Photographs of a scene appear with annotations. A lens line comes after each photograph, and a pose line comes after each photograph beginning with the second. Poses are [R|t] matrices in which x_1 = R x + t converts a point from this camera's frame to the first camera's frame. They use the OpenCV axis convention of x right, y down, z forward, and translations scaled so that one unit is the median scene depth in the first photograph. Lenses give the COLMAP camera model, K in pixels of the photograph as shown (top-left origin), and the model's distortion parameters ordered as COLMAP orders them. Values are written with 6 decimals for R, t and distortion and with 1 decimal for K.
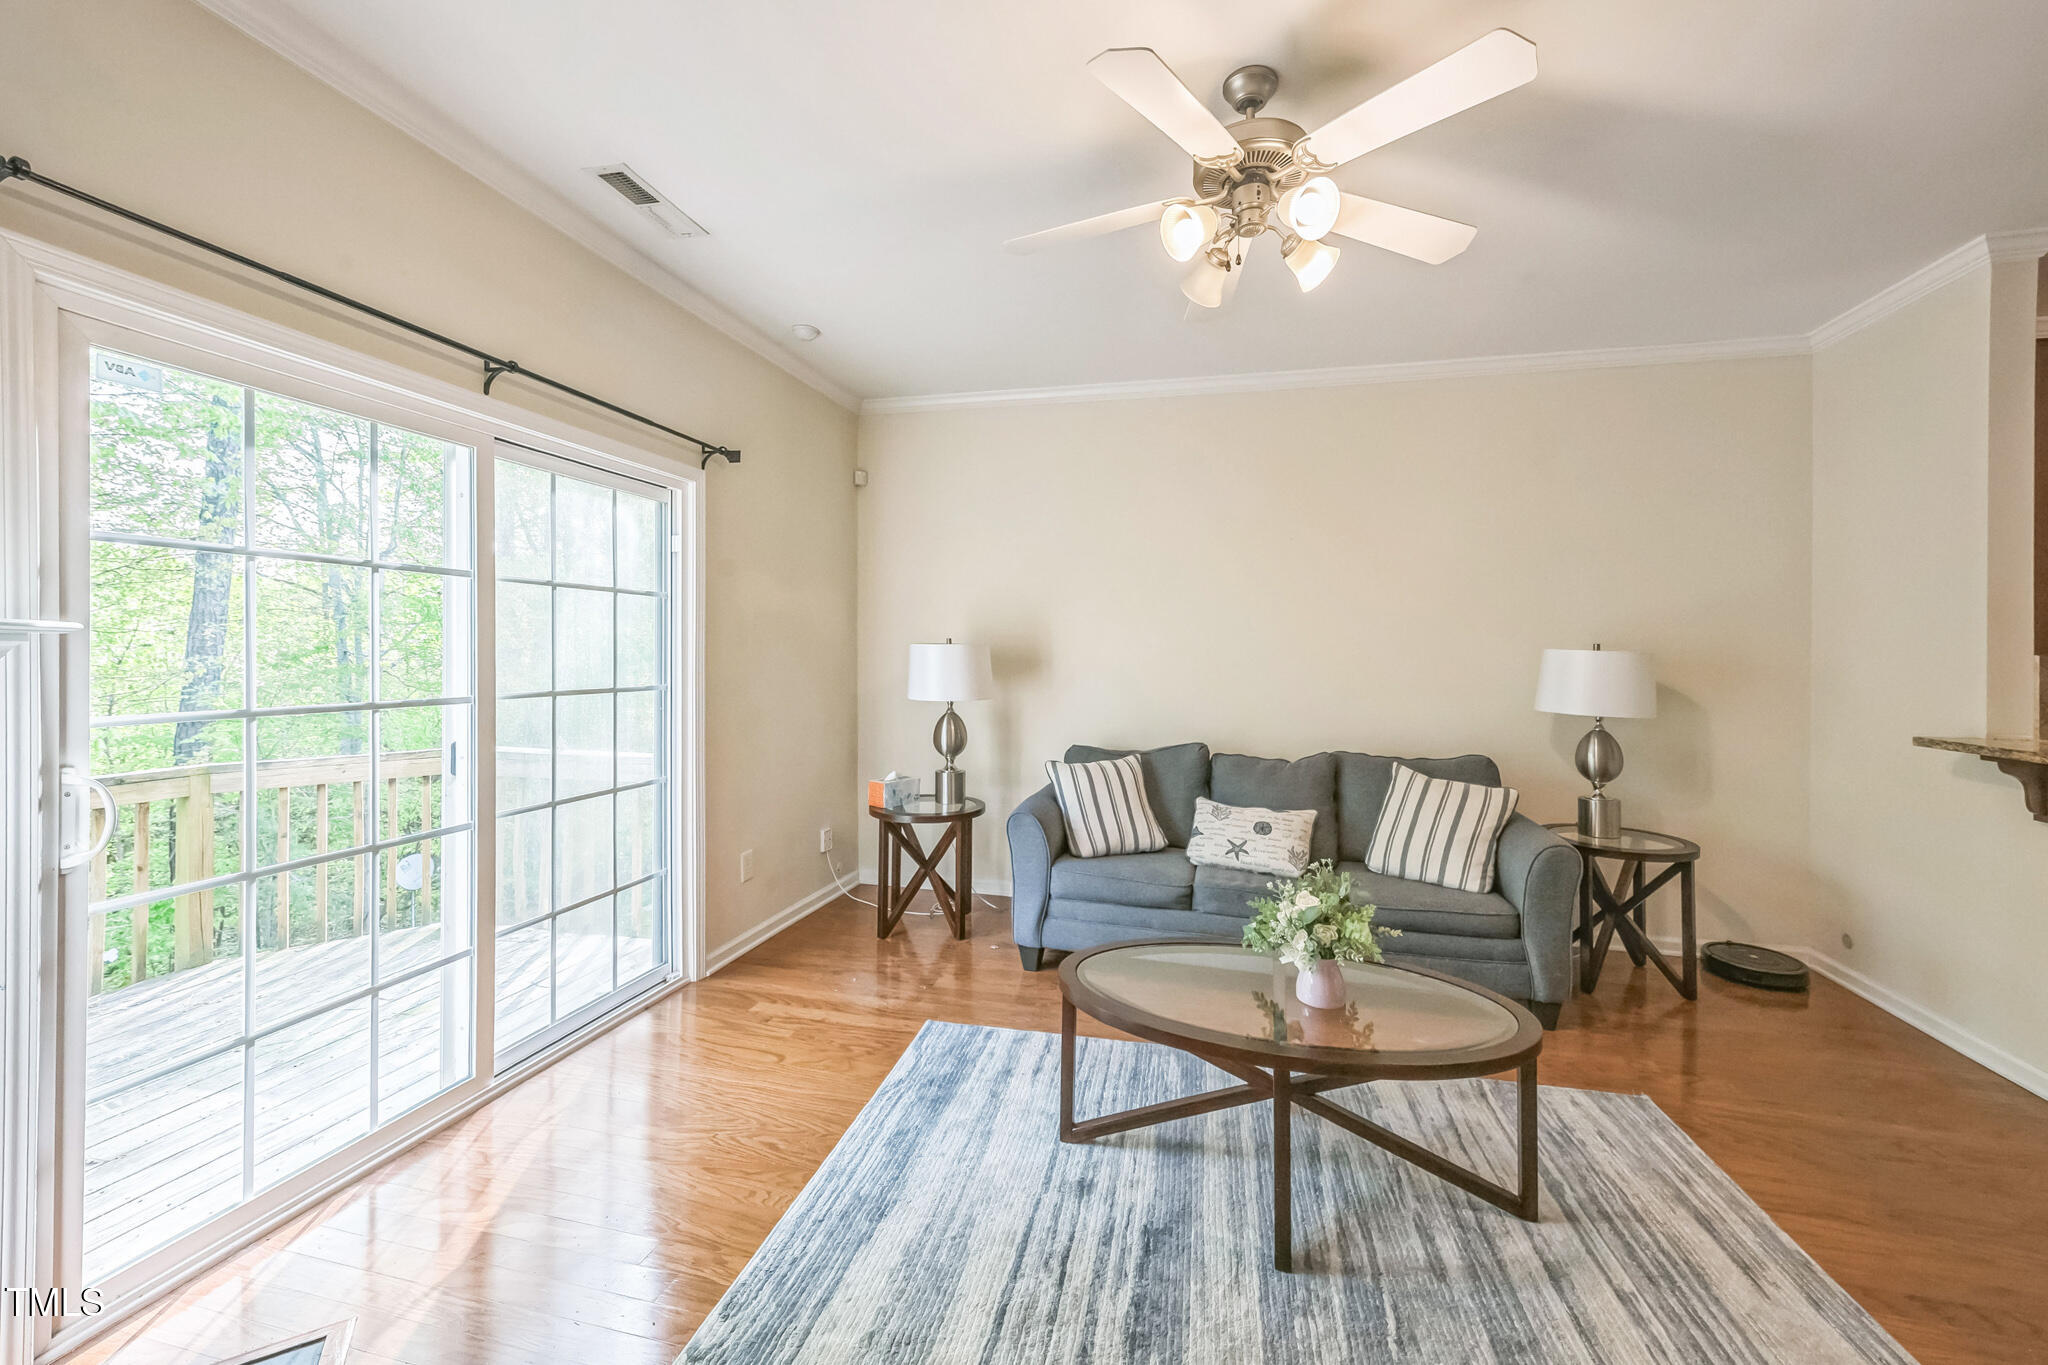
lens RADIAL K [[830.7, 0, 1037.4], [0, 830.7, 646.7], [0, 0, 1]] dist [-0.010628, -0.000547]
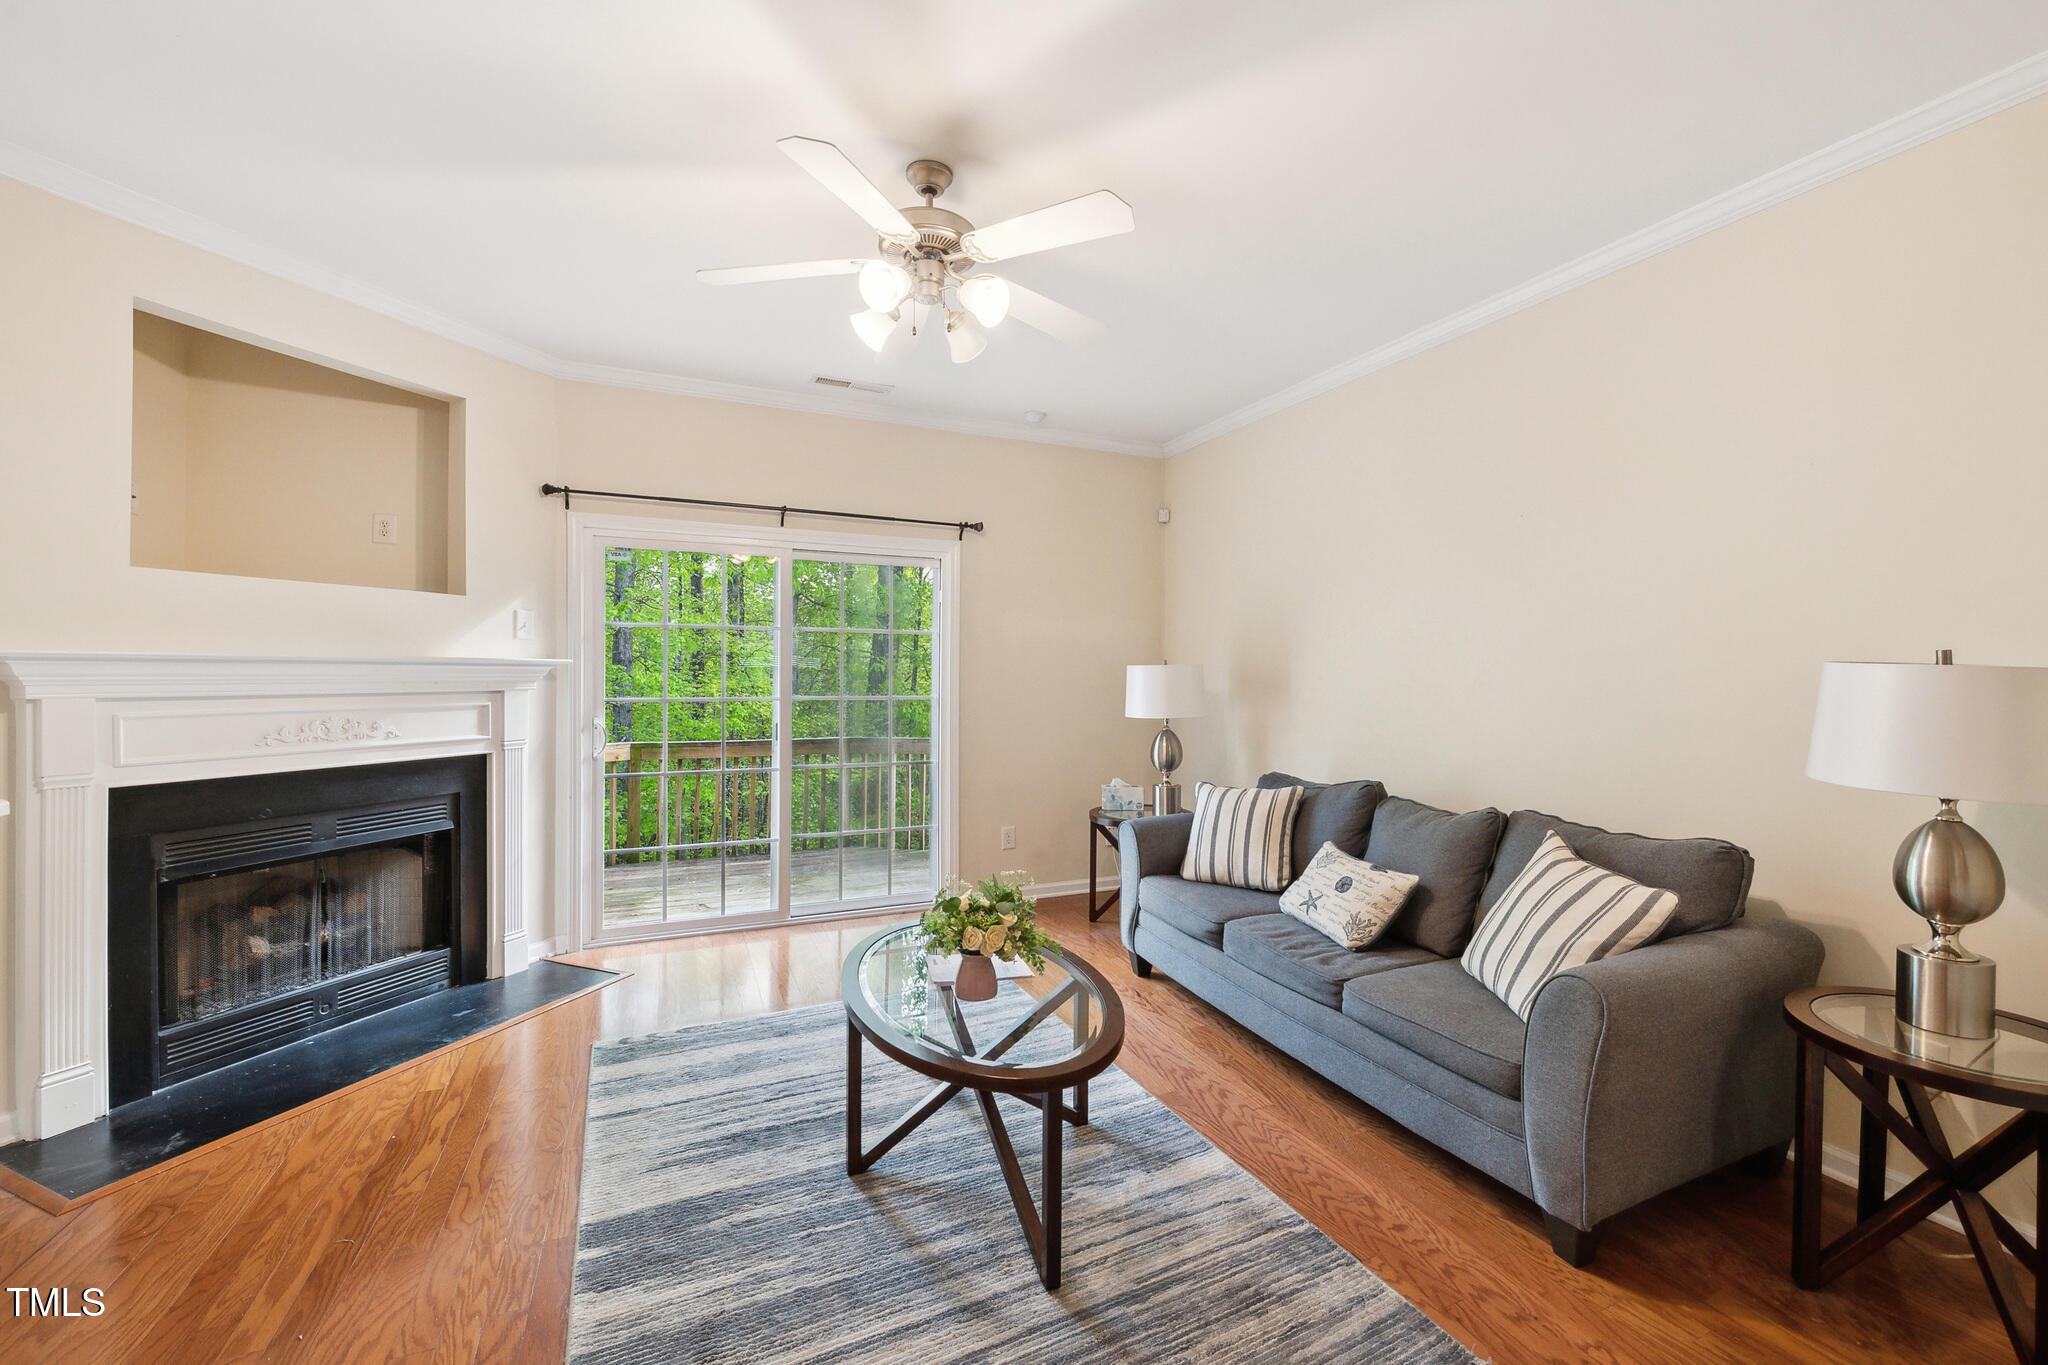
lens RADIAL K [[830.7, 0, 993.0], [0, 830.7, 670.8], [0, 0, 1]] dist [-0.010628, -0.000547]
pose [[0.589629, -0.006118, -0.807651, 0.734396], [0.006243, 0.999976, -0.003017, 0.006438], [0.807650, -0.003264, 0.589653, 0.229791]]
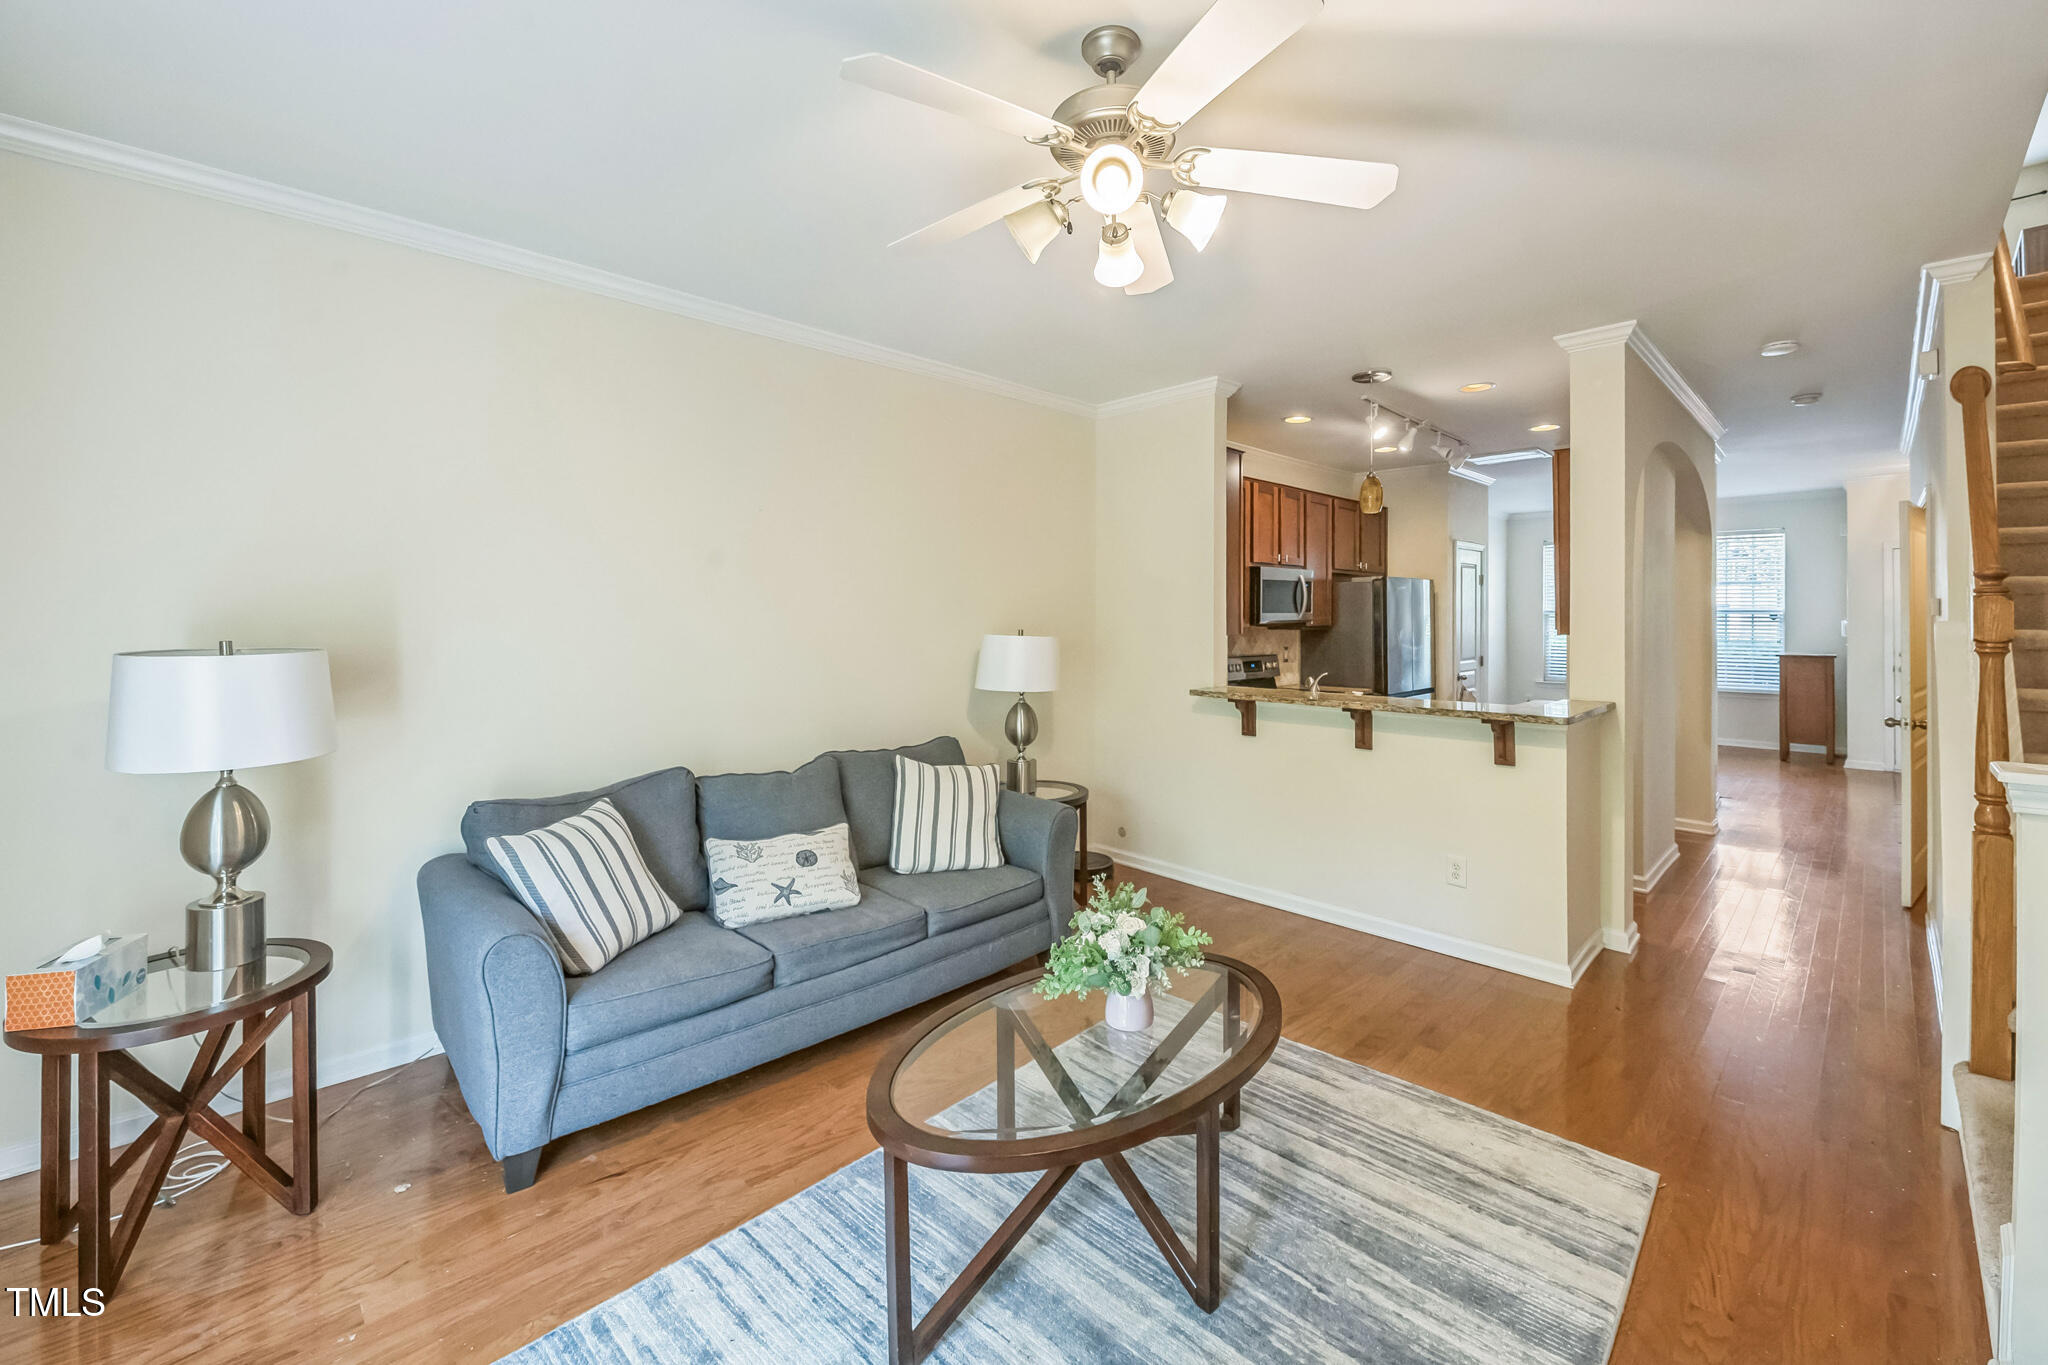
lens RADIAL K [[830.7, 0, 1096.2], [0, 830.7, 607.5], [0, 0, 1]] dist [-0.010628, -0.000547]
pose [[0.493521, 0.001454, 0.869733, -0.317729], [-0.005792, 0.999982, 0.001615, -0.039852], [-0.869715, -0.005835, 0.493520, 0.328164]]
